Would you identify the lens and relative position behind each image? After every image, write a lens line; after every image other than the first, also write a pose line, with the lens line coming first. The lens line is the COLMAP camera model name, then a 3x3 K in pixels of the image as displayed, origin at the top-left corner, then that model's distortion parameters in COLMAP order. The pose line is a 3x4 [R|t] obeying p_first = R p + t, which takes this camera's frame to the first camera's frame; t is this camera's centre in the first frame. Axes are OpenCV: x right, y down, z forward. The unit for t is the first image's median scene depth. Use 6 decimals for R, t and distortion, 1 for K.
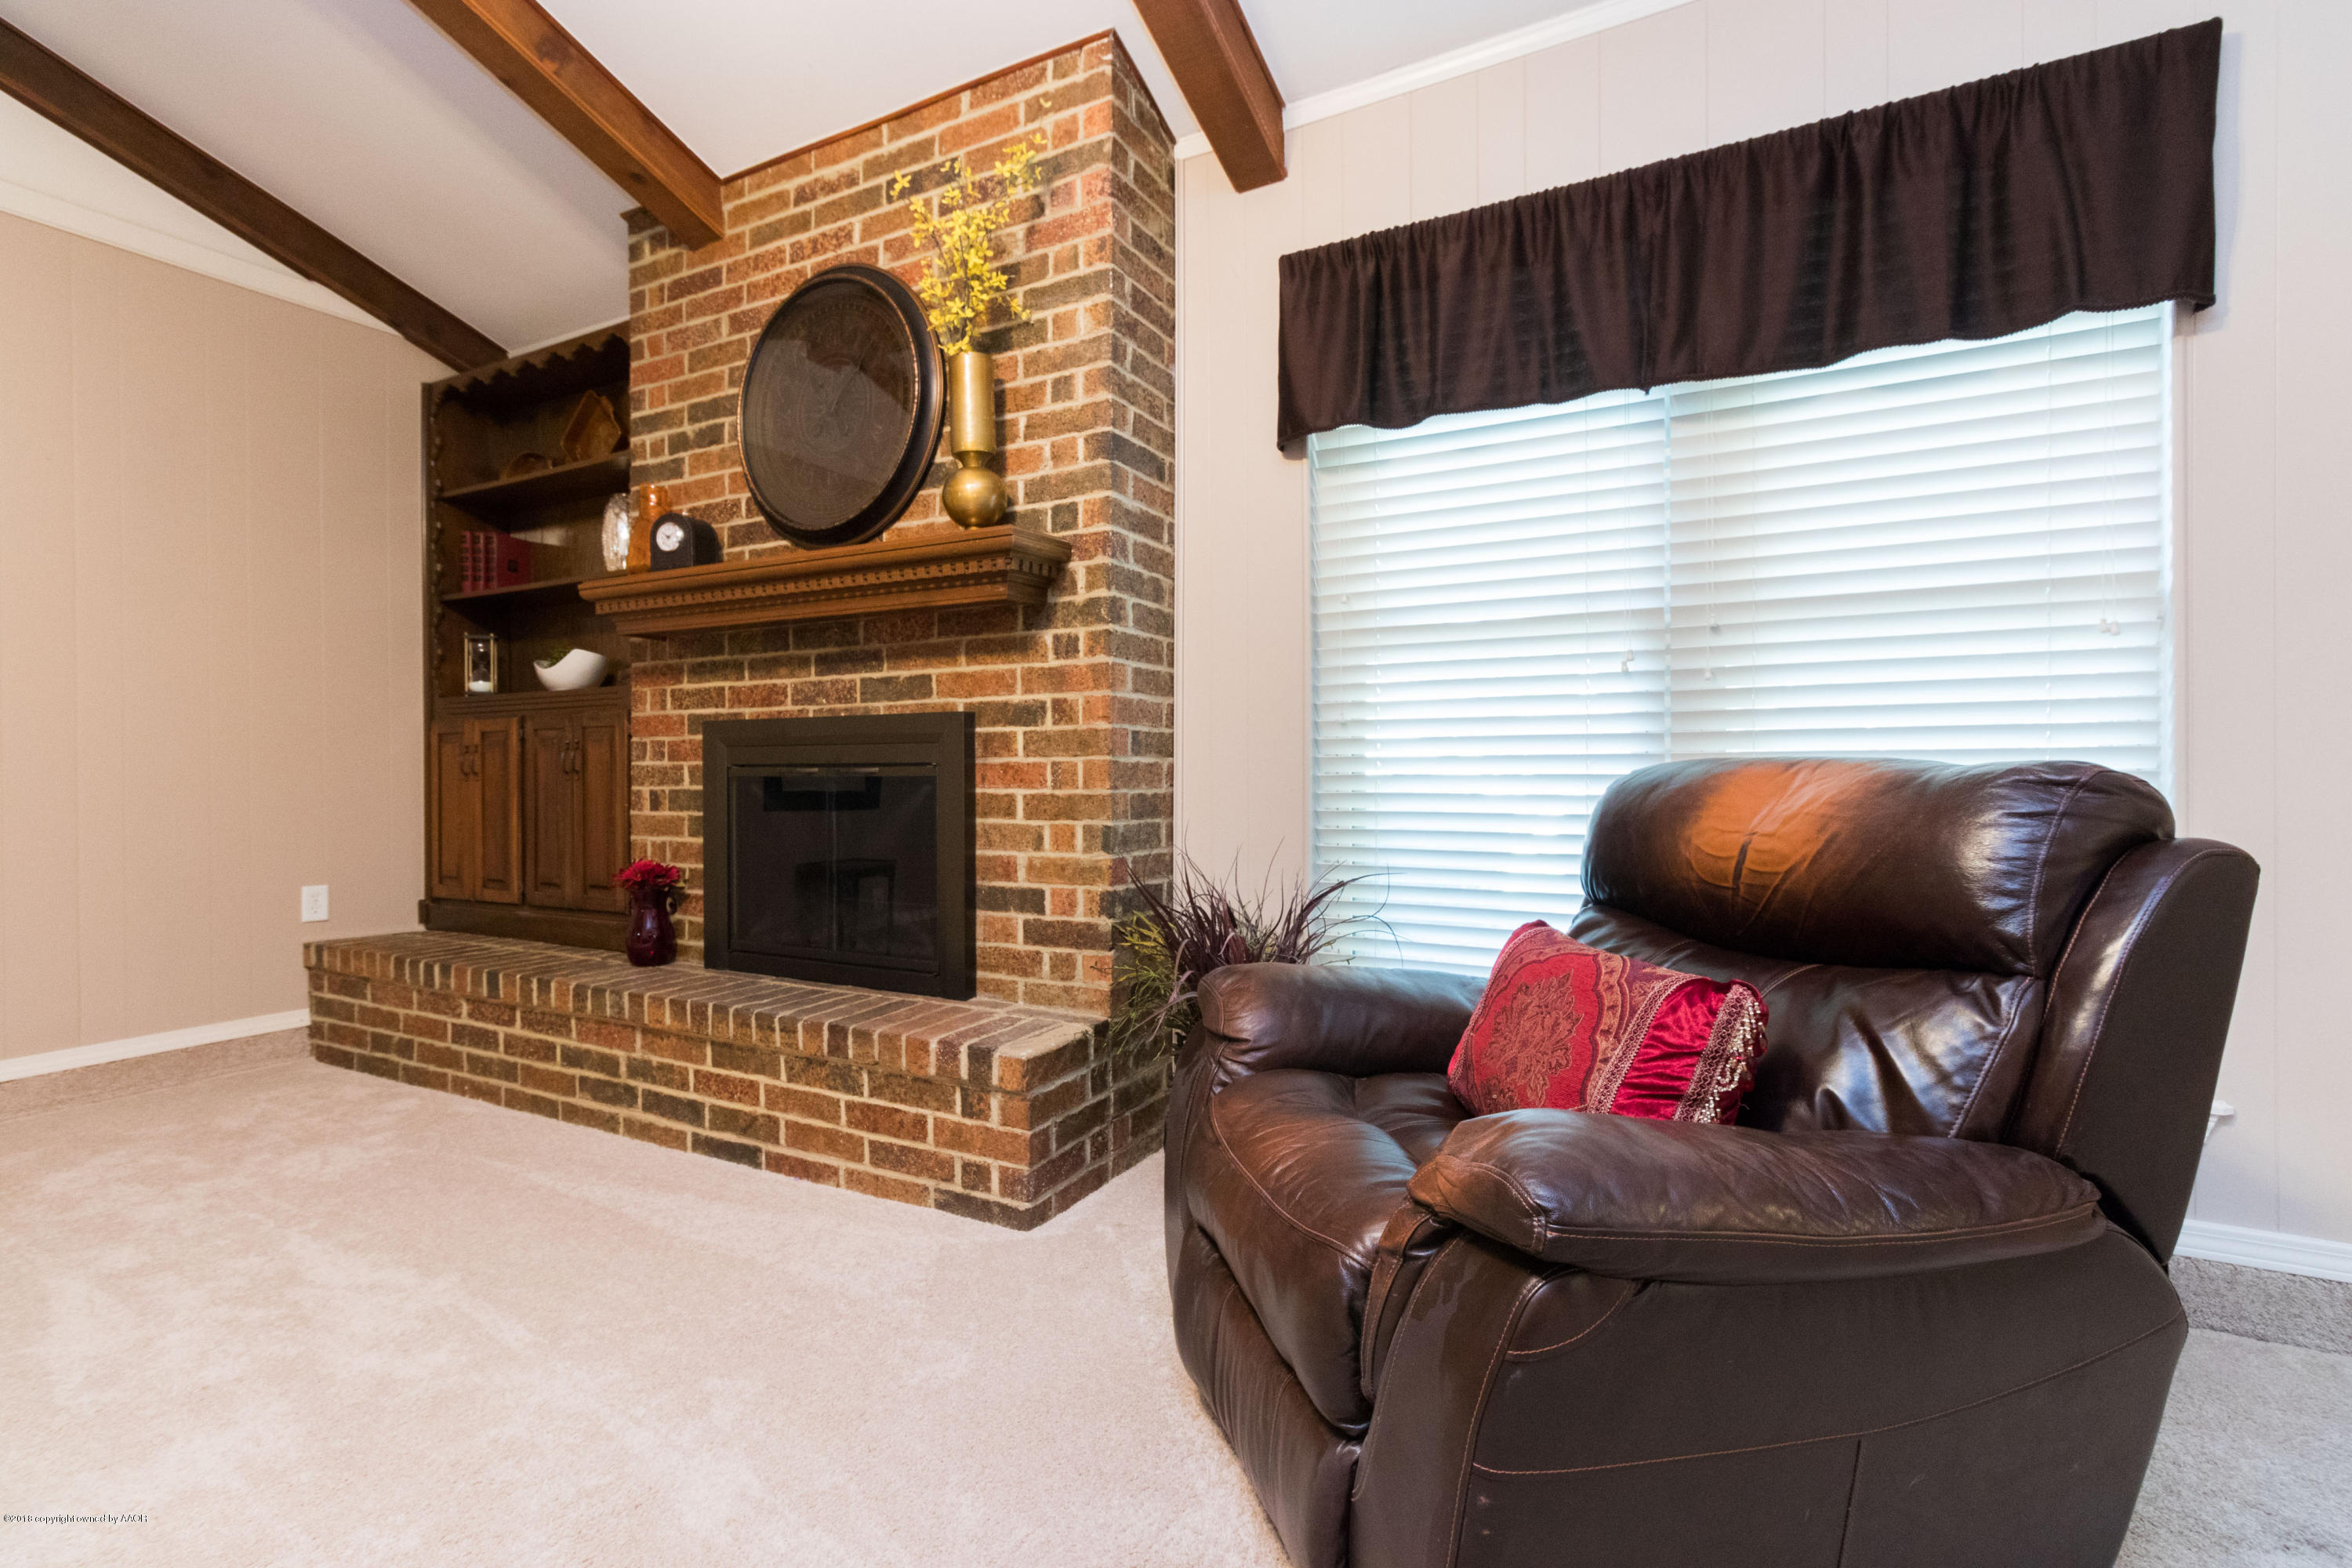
lens RADIAL K [[1073.7, 0, 1132.7], [0, 1073.7, 777.8], [0, 0, 1]] dist [0.004360, 0.001535]
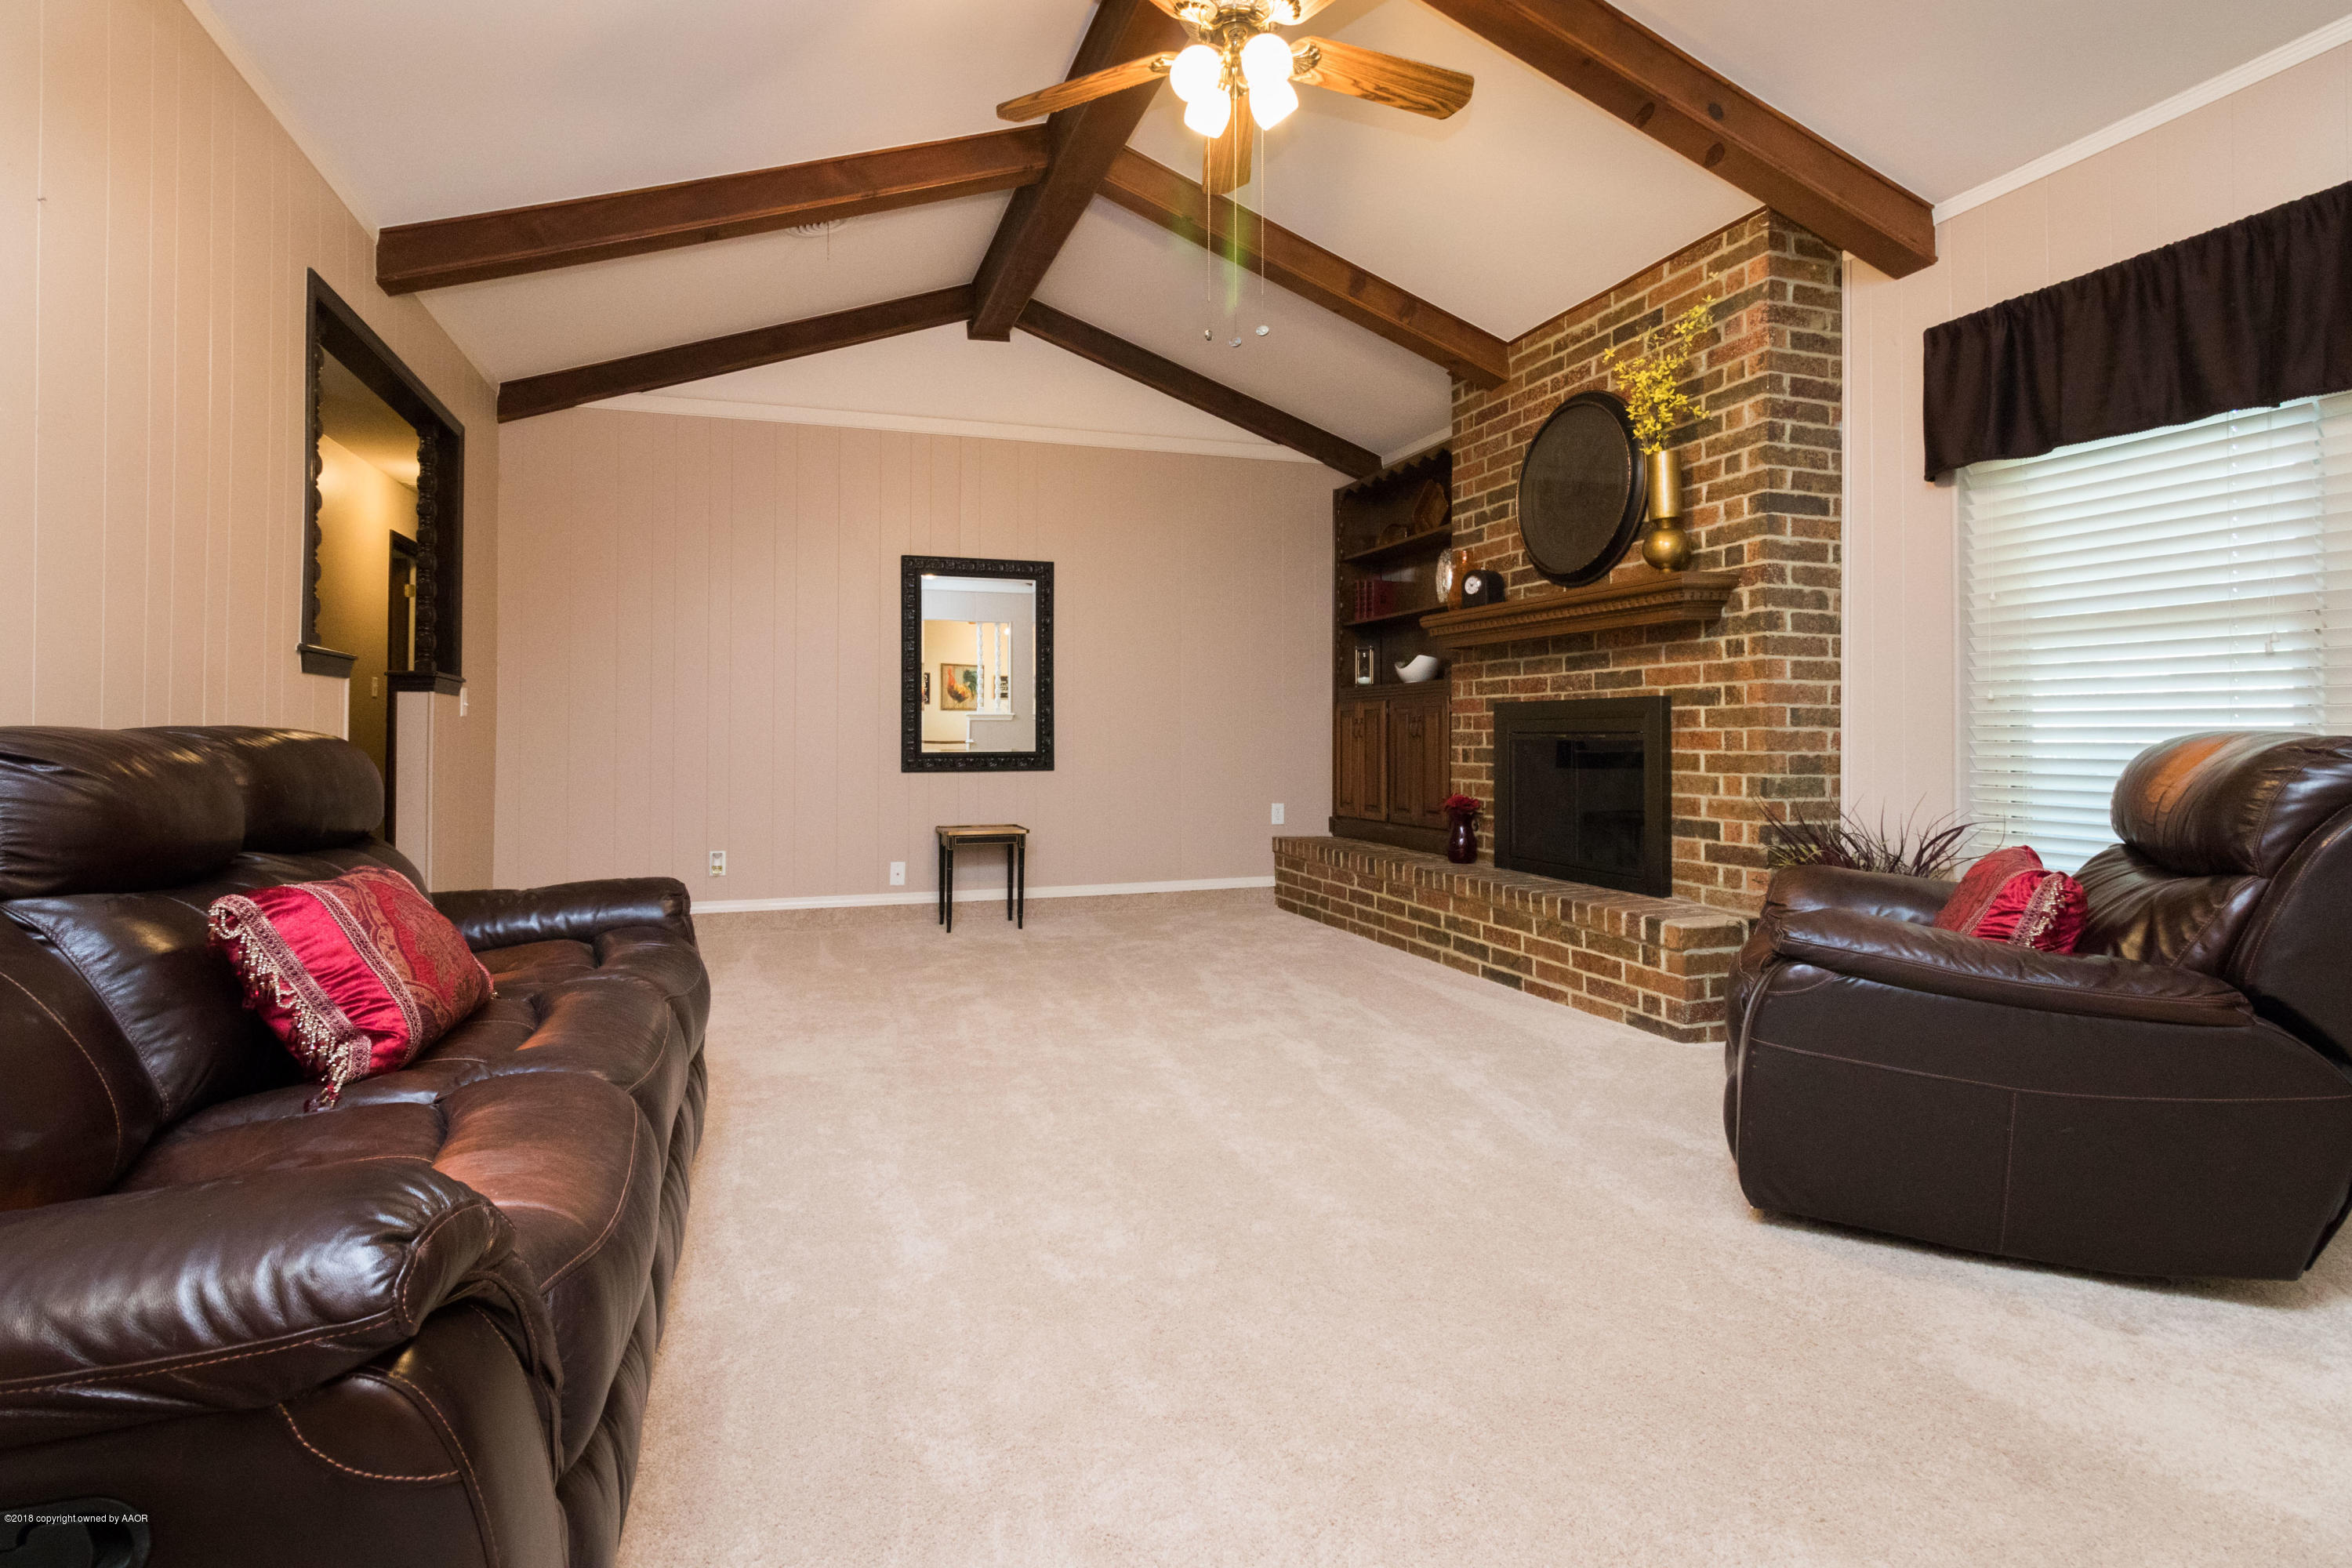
lens RADIAL K [[1073.7, 0, 1165.8], [0, 1073.7, 721.2], [0, 0, 1]] dist [0.004360, 0.001535]
pose [[0.751700, -0.003732, -0.659495, 0.281201], [-0.008771, 0.999839, -0.015655, 0.000406], [0.659447, 0.017552, 0.751546, -0.495120]]
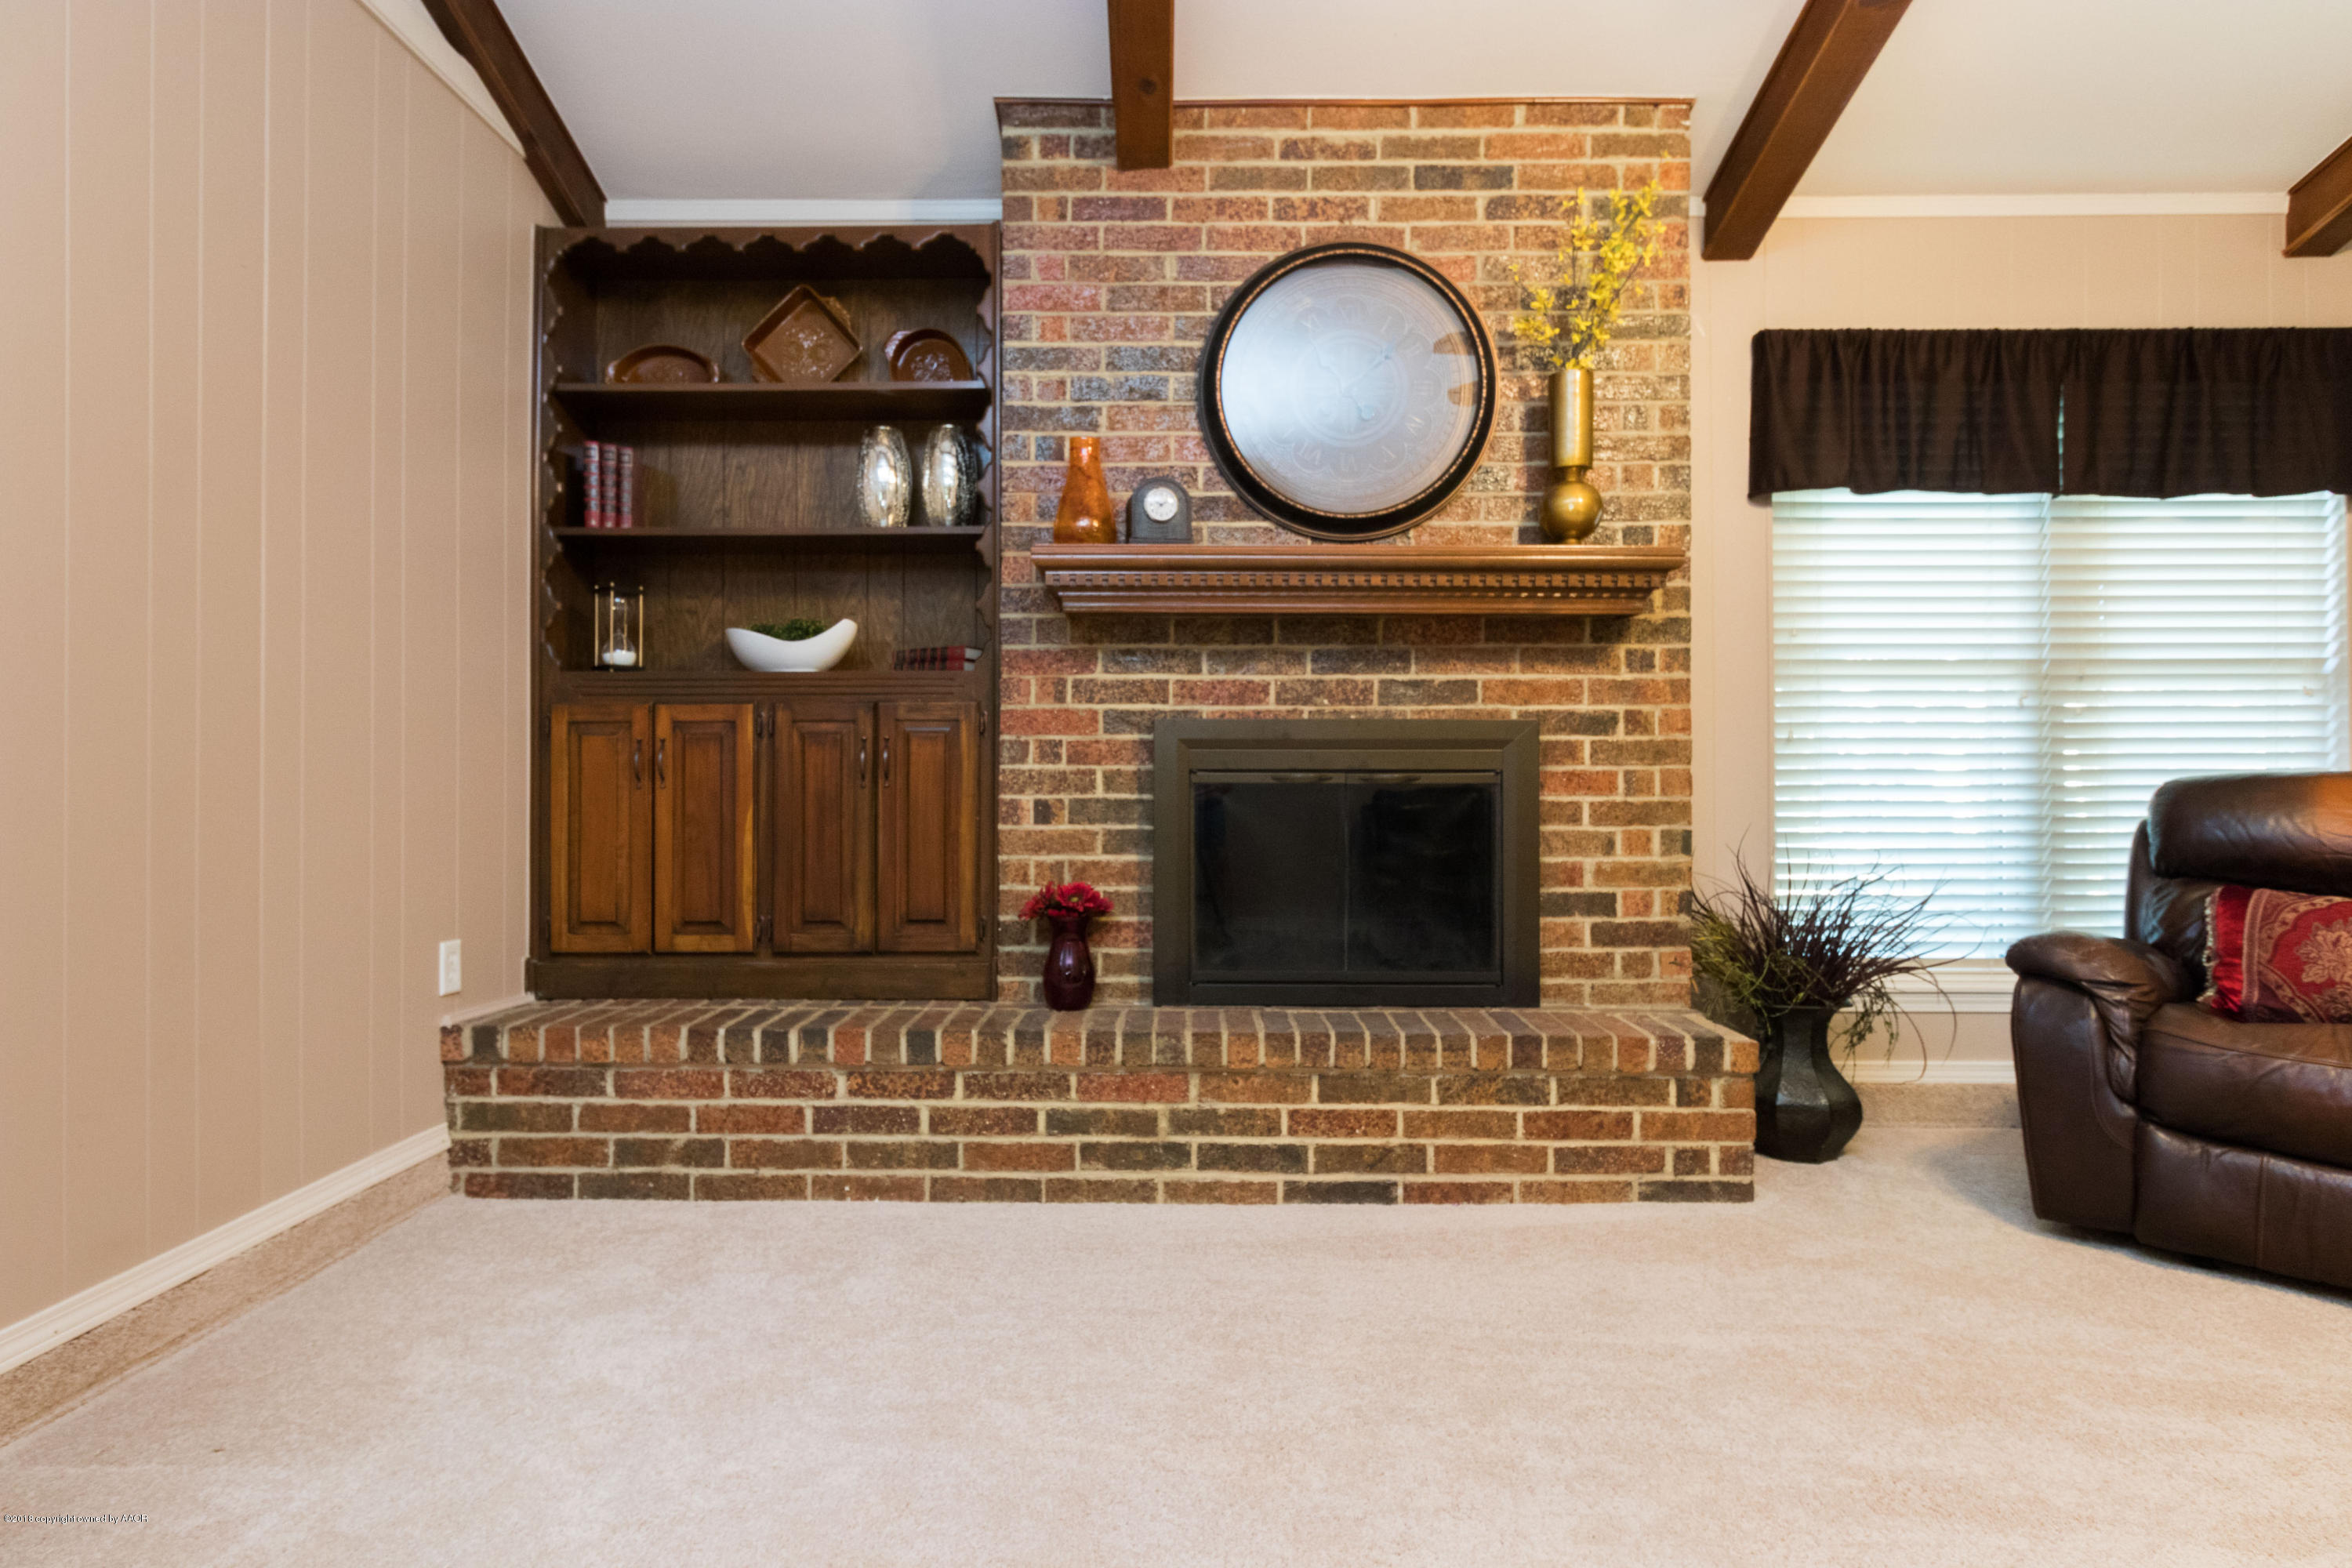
lens RADIAL K [[1223.0, 0, 1183.4], [0, 1223.0, 782.5], [0, 0, 1]] dist [-0.000961, 0.000271]
pose [[0.883666, 0.007905, 0.468052, -0.950133], [-0.001911, 0.999910, -0.013279, 0.012957], [-0.468115, 0.010840, 0.883601, 0.139149]]
